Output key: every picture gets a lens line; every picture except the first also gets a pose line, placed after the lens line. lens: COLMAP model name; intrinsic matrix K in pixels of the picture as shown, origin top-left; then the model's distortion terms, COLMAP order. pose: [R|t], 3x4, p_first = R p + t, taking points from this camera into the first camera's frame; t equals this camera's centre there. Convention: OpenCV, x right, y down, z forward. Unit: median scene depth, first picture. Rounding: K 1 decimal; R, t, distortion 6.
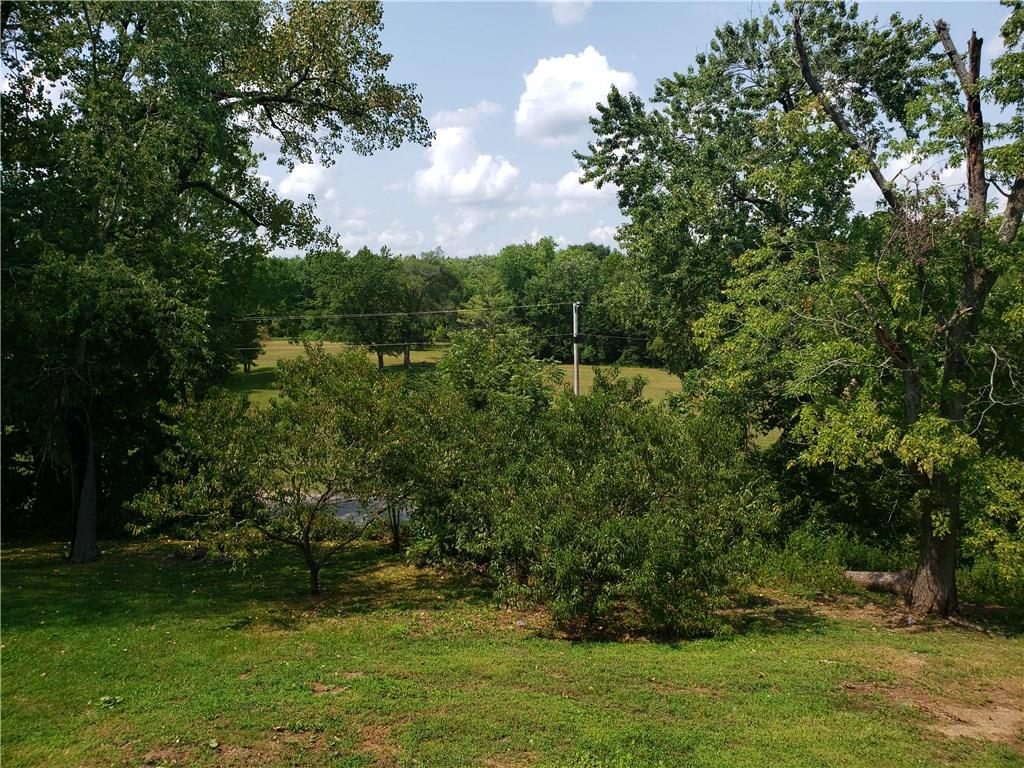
lens RADIAL K [[792.4, 0, 506.9], [0, 792.4, 372.0], [0, 0, 1]] dist [-0.000625, -0.010597]
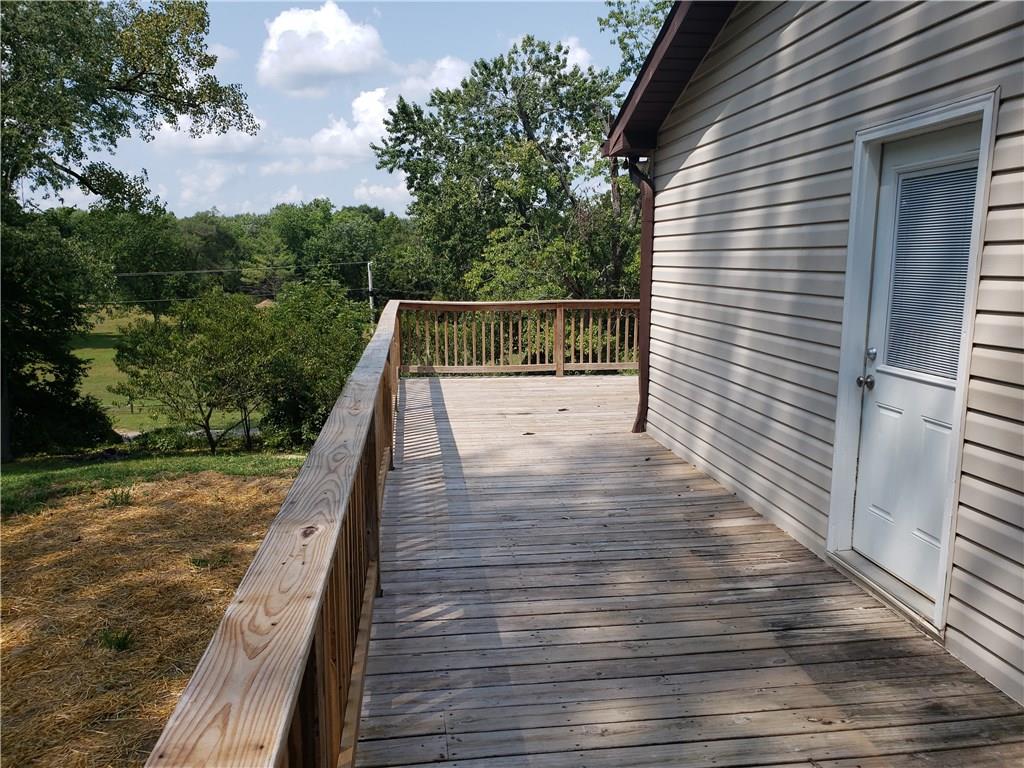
lens RADIAL K [[782.2, 0, 525.6], [0, 782.2, 397.8], [0, 0, 1]] dist [0.091577, -0.317641]
pose [[0.953067, -0.045753, 0.299282, -0.079214], [0.021310, 0.996201, 0.084433, 0.032934], [-0.302008, -0.074093, 0.950422, -0.336105]]
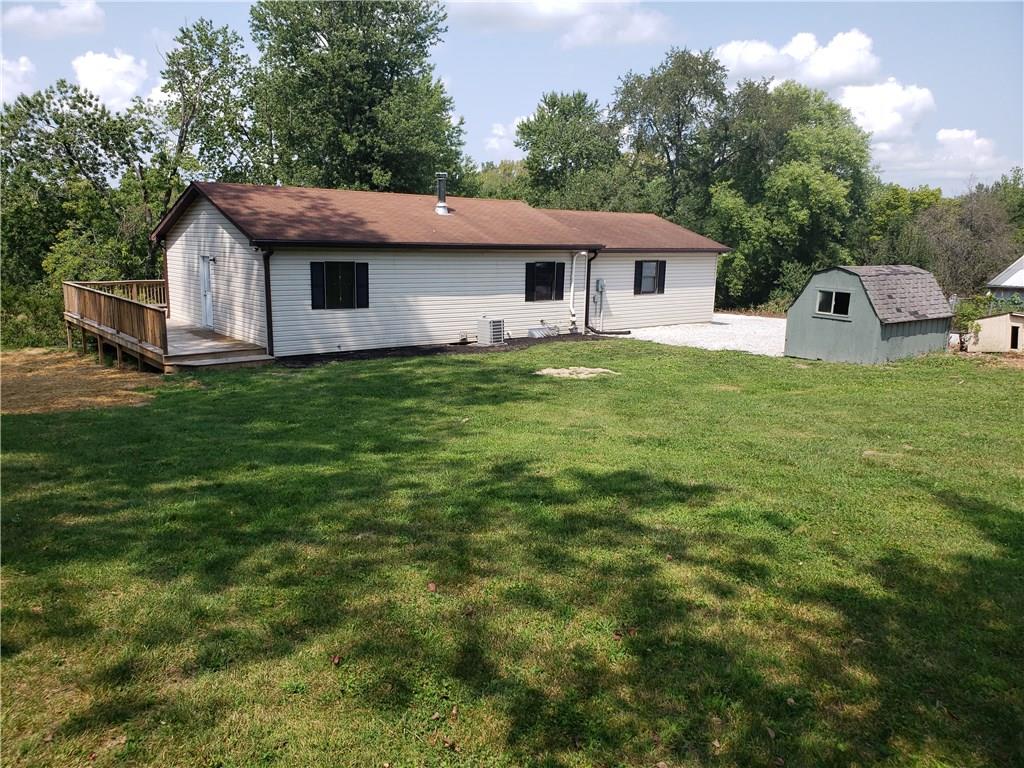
lens RADIAL K [[804.4, 0, 512.0], [0, 804.4, 384.0], [0, 0, 1]] dist [0.011877, -0.004306]
pose [[0.666356, -0.127239, 0.734698, -0.382933], [0.059597, 0.991269, 0.117619, 0.058919], [-0.743249, -0.034590, 0.668121, -0.988728]]
